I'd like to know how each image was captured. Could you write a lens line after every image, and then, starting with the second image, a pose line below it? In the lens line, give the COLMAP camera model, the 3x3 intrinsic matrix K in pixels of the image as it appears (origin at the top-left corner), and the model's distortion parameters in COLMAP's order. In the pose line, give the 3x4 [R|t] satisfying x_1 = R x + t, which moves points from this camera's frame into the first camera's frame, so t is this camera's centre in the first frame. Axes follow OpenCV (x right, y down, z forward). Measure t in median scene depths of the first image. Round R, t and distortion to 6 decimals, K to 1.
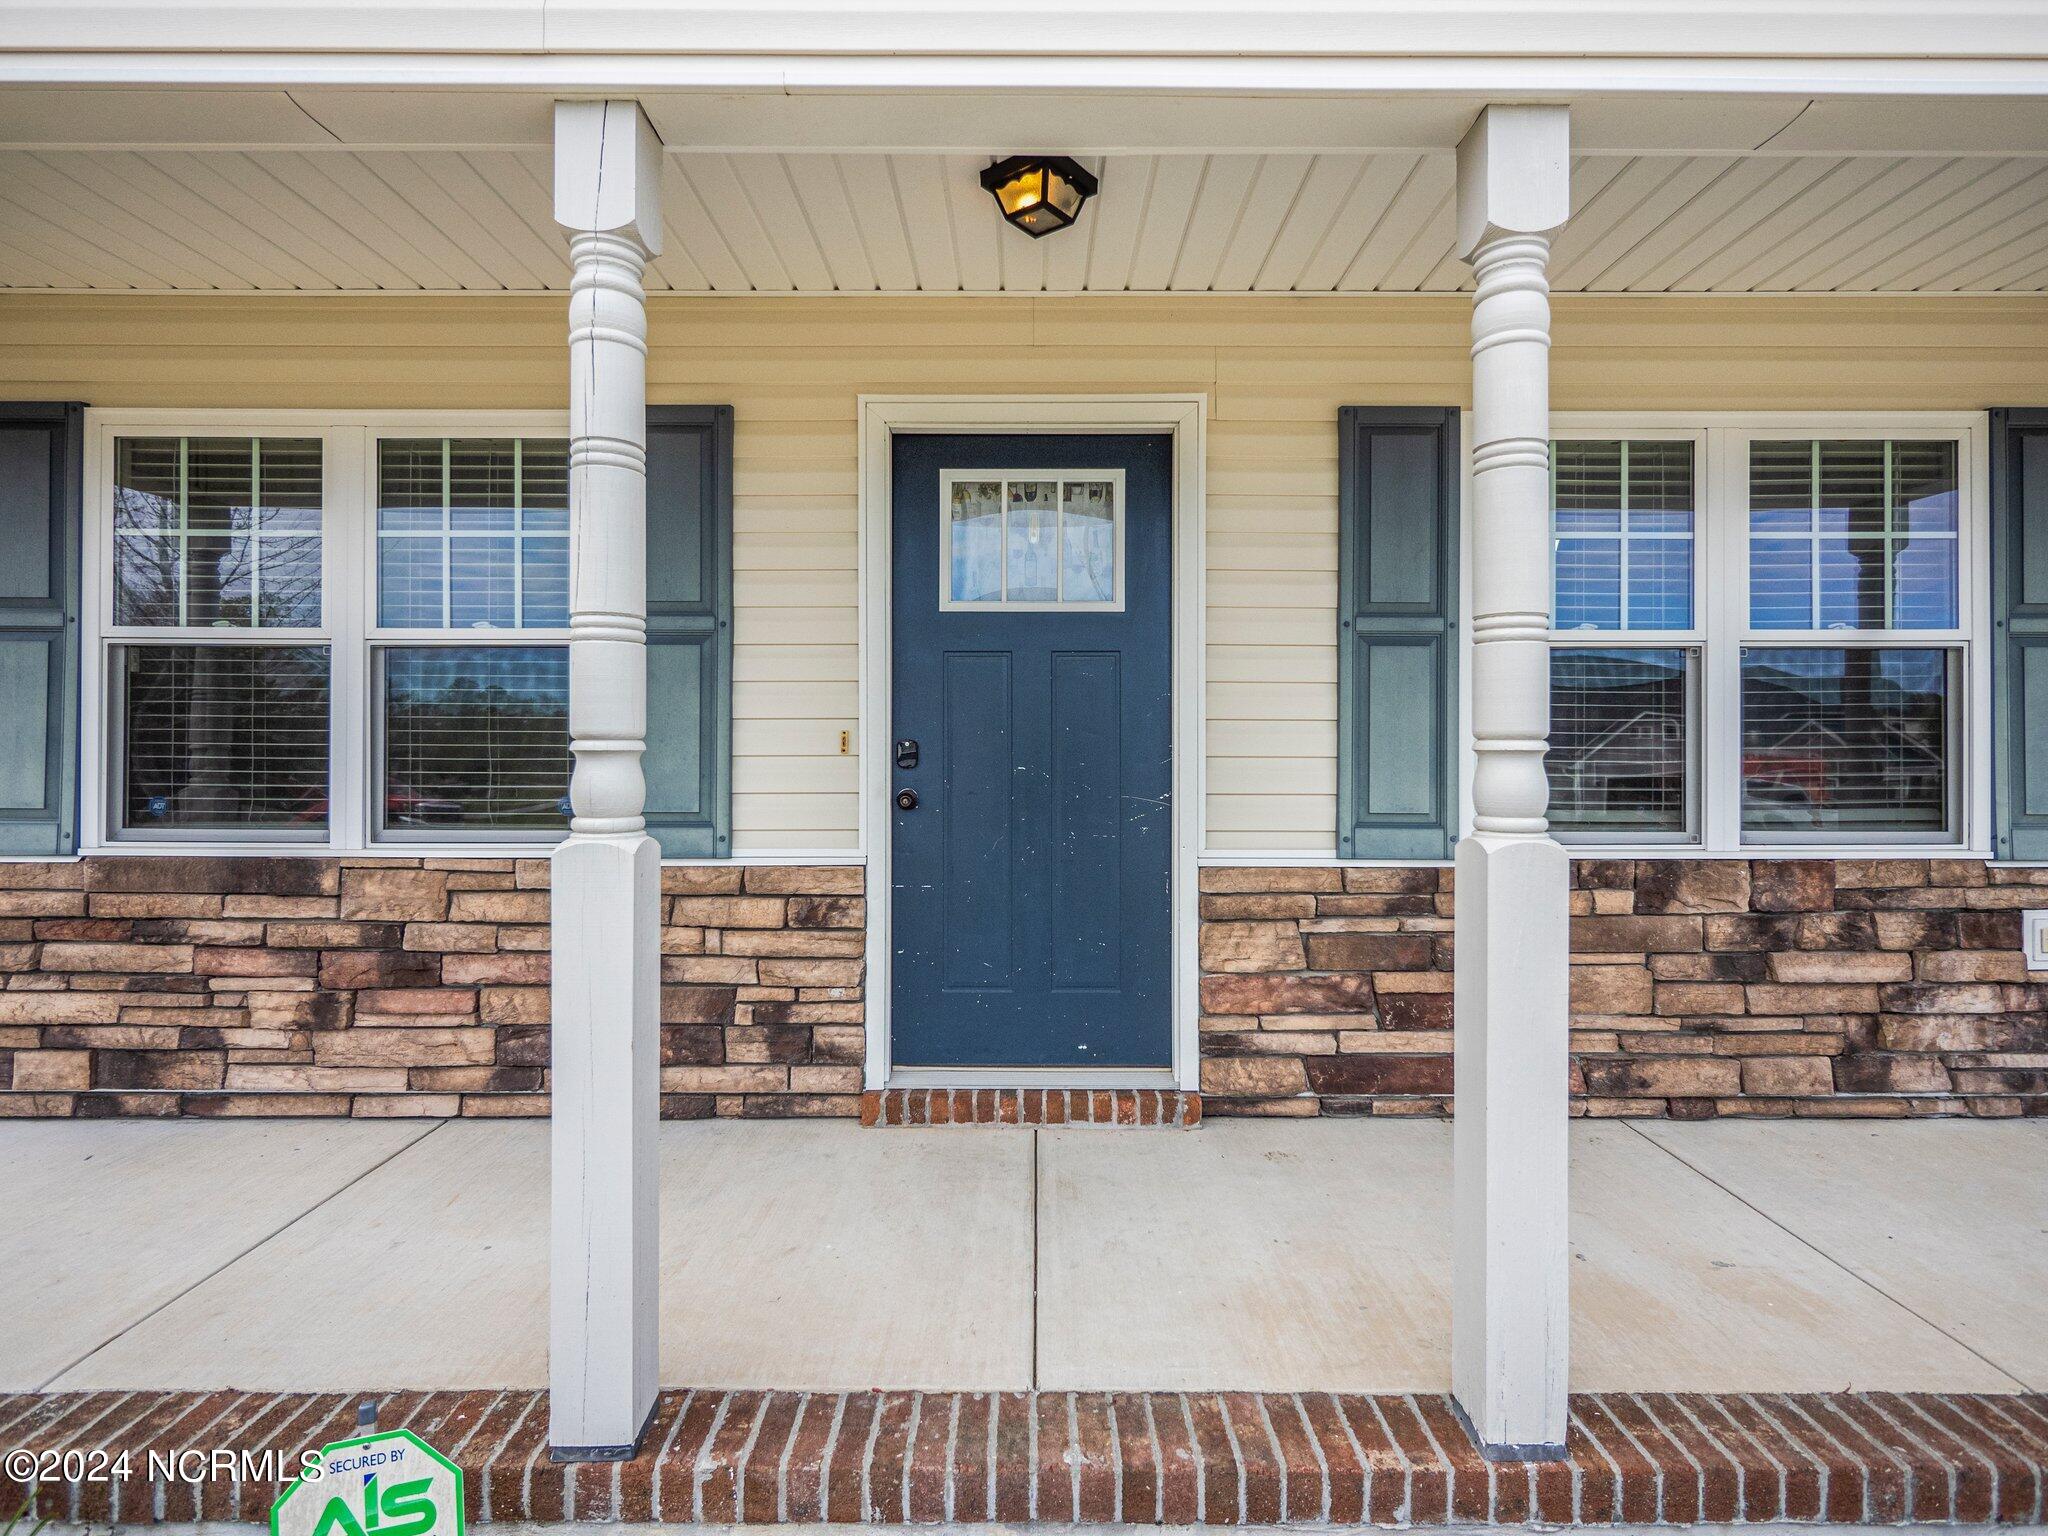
lens RADIAL K [[958.8, 0, 1016.0], [0, 958.8, 771.6], [0, 0, 1]] dist [-0.000051, 0.000099]
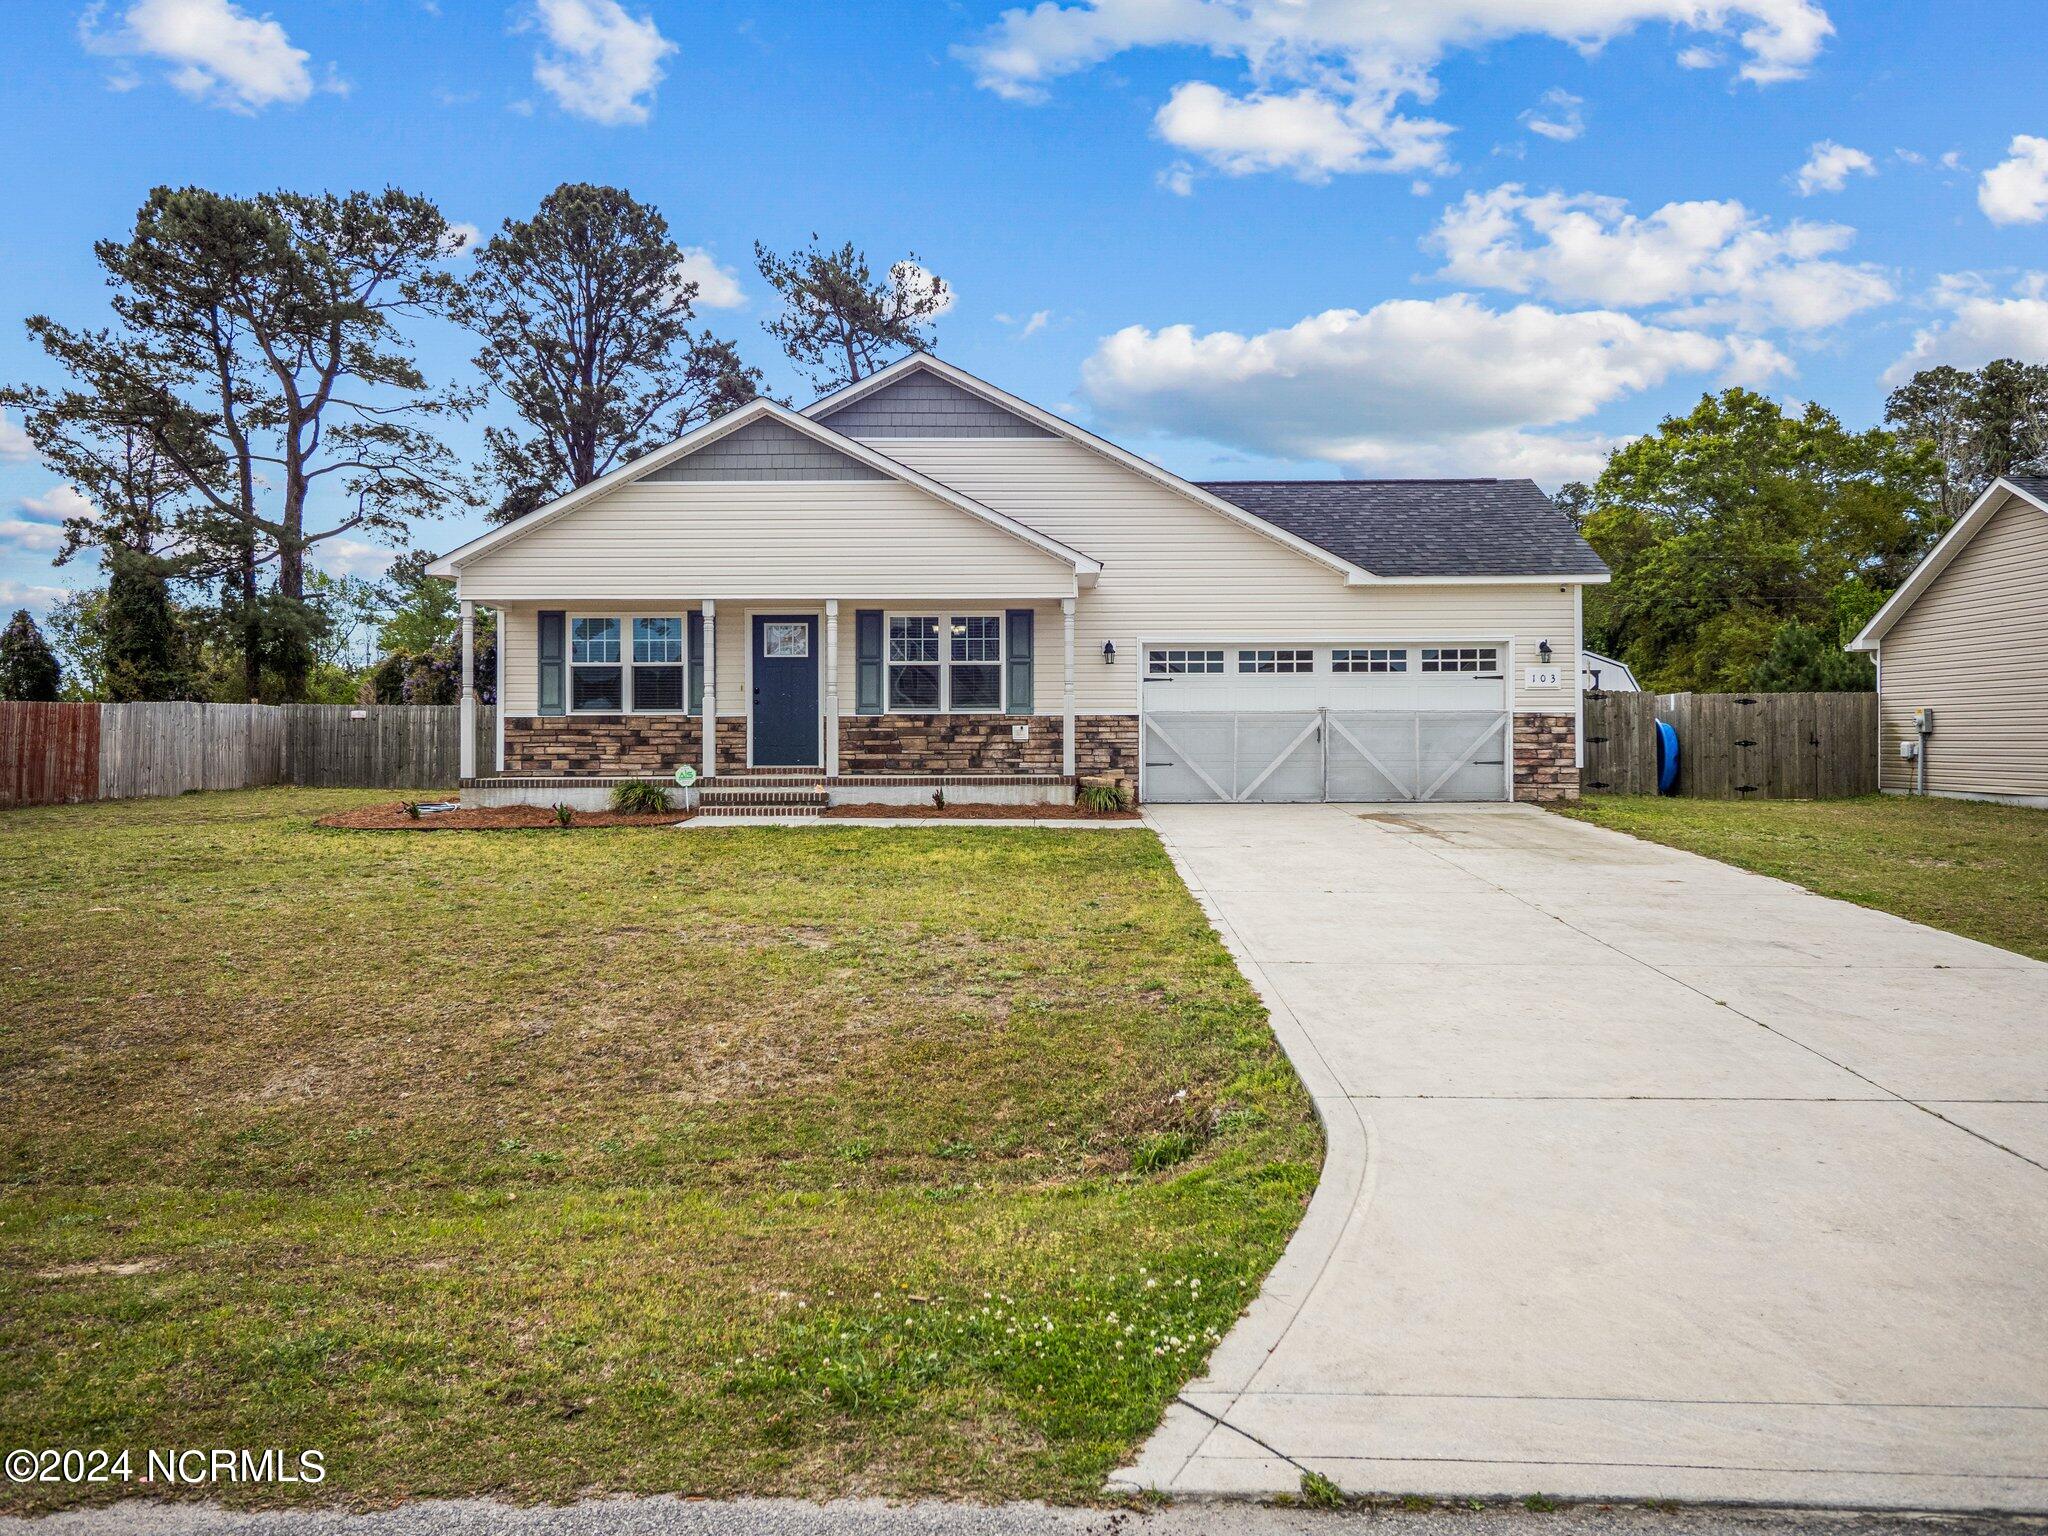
lens RADIAL K [[1656.7, 0, 1028.3], [0, 1656.7, 753.5], [0, 0, 1]] dist [-0.002871, 0.003707]
pose [[0.999976, -0.005003, -0.004873, 1.157178], [0.005055, 0.999929, 0.010804, 0.190507], [0.004818, -0.010829, 0.999930, -6.510138]]
